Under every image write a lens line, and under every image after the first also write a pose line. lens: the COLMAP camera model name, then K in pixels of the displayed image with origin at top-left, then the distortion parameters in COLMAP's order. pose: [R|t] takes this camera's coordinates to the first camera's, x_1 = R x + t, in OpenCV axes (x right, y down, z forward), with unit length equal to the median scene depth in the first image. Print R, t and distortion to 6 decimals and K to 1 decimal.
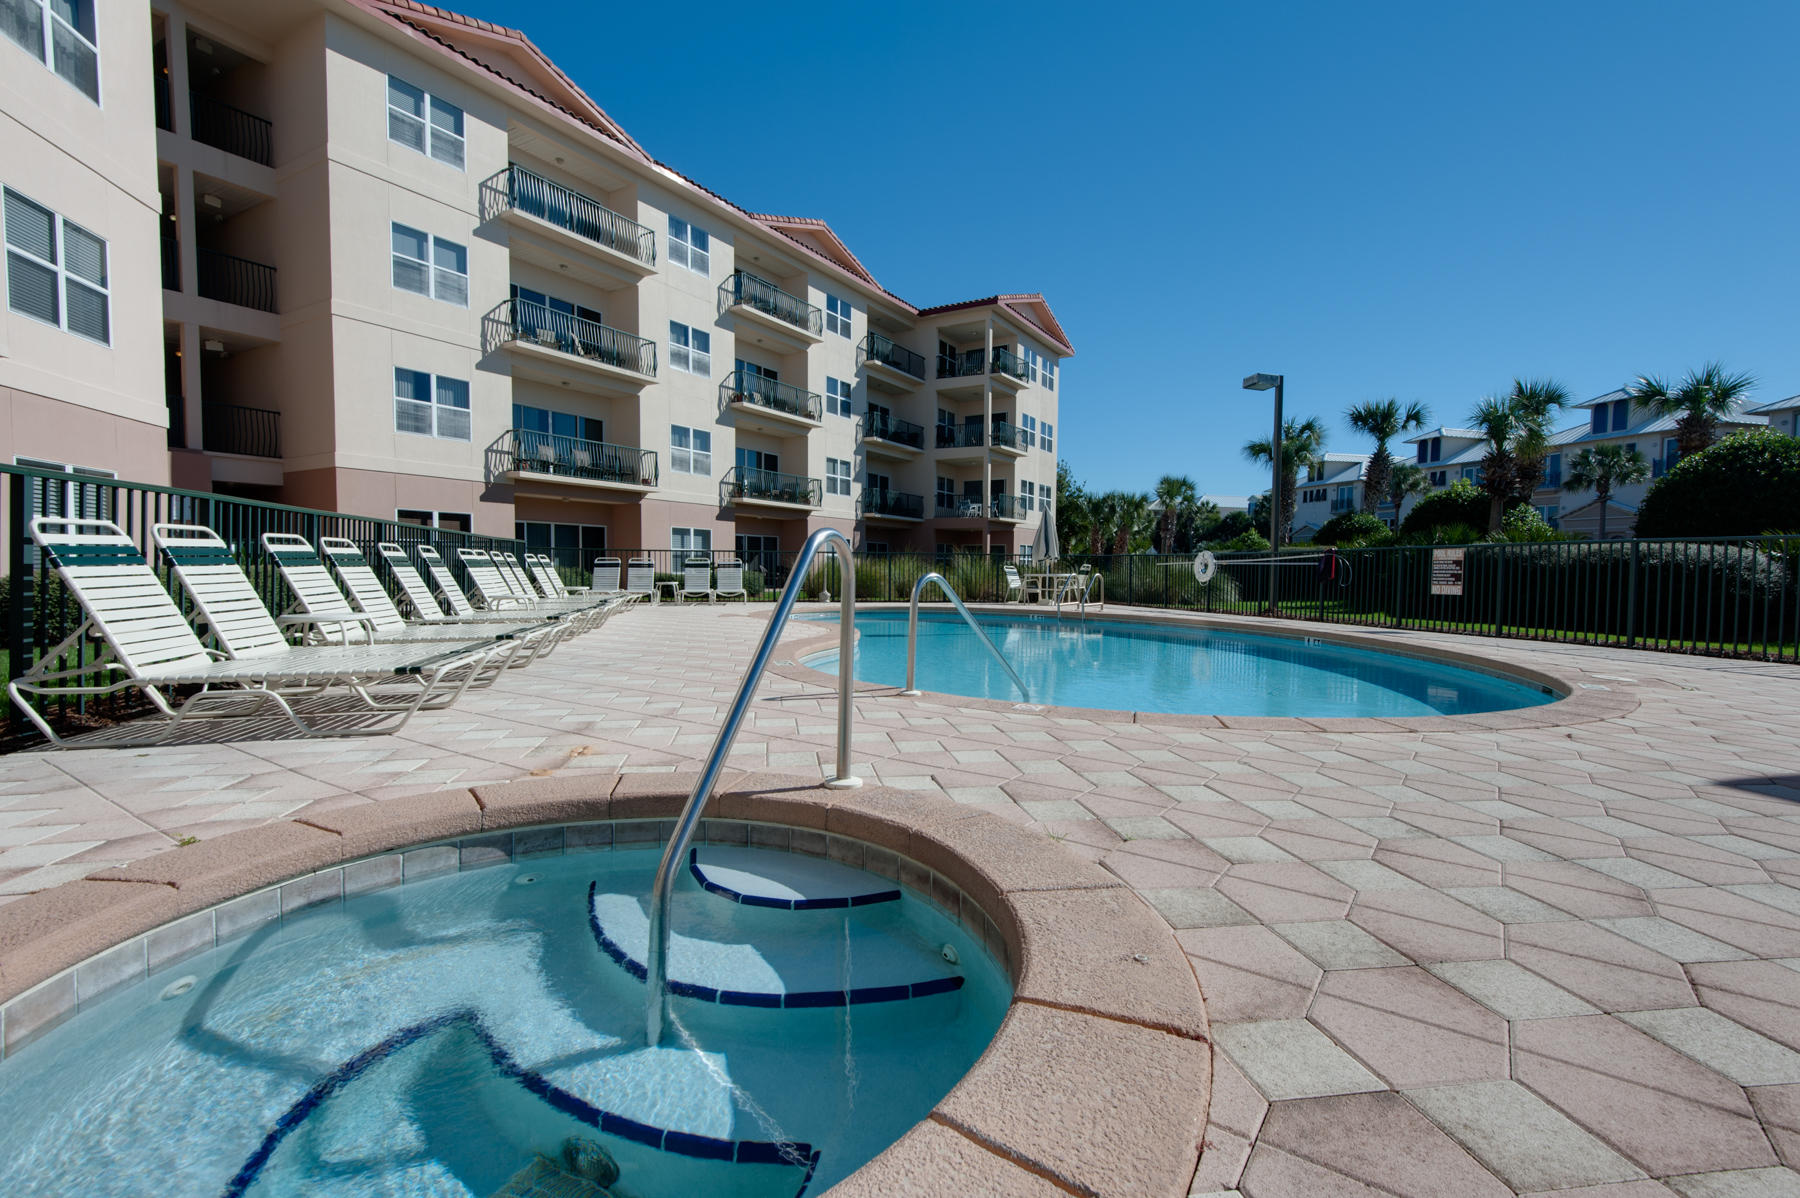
lens RADIAL K [[808.4, 0, 905.1], [0, 808.4, 616.7], [0, 0, 1]] dist [0.016485, -0.009980]
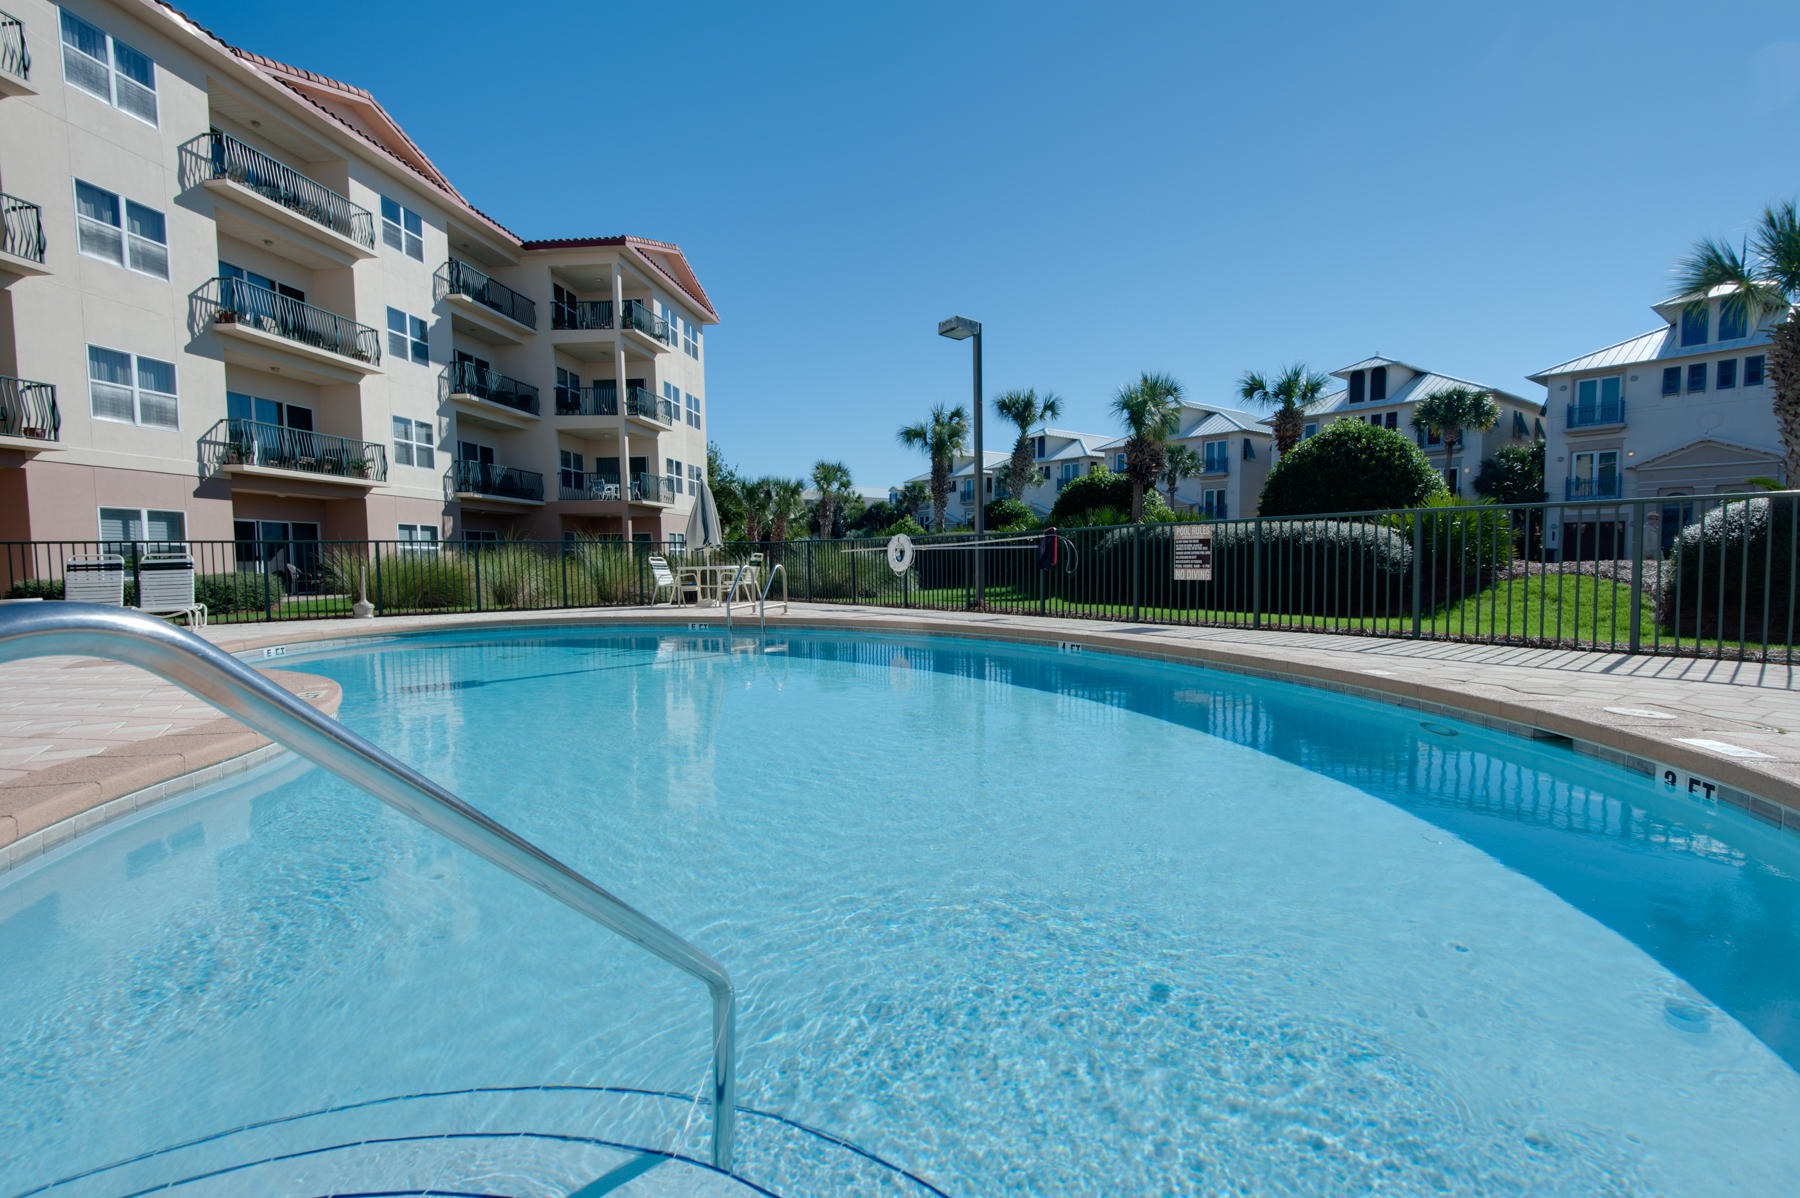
lens RADIAL K [[808.4, 0, 908.8], [0, 808.4, 610.3], [0, 0, 1]] dist [0.016485, -0.009980]
pose [[0.910004, -0.048488, 0.411754, 0.019513], [0.046624, 0.998806, 0.014576, -0.008350], [-0.411969, 0.005934, 0.911179, 0.137021]]
